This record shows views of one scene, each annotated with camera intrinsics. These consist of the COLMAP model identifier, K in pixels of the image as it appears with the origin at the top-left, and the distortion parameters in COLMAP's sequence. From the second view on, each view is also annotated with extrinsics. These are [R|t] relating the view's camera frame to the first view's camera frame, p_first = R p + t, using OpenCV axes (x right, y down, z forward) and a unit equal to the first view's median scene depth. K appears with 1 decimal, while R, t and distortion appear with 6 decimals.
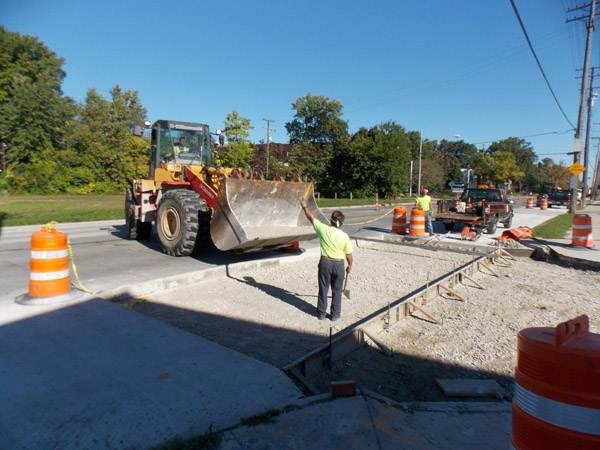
lens RADIAL K [[398.7, 0, 300.2], [0, 398.7, 220.6], [0, 0, 1]] dist [0.005307, 0.001067]
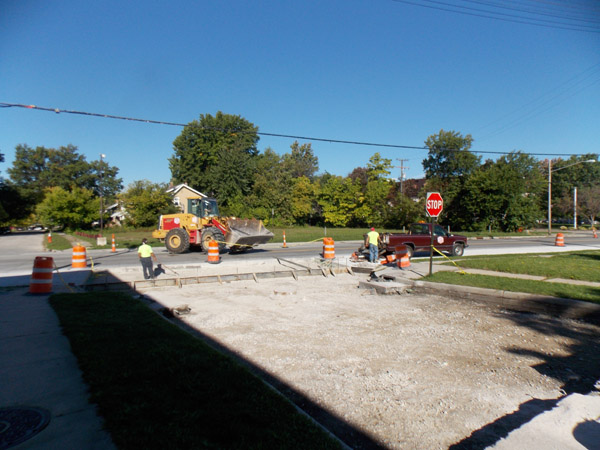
lens RADIAL K [[398.7, 0, 300.2], [0, 398.7, 220.6], [0, 0, 1]] dist [0.005307, 0.001067]
pose [[0.865482, -0.012594, -0.500782, 0.222605], [-0.027792, 0.996937, -0.073104, 0.002016], [0.500169, 0.077188, 0.862481, -0.067206]]
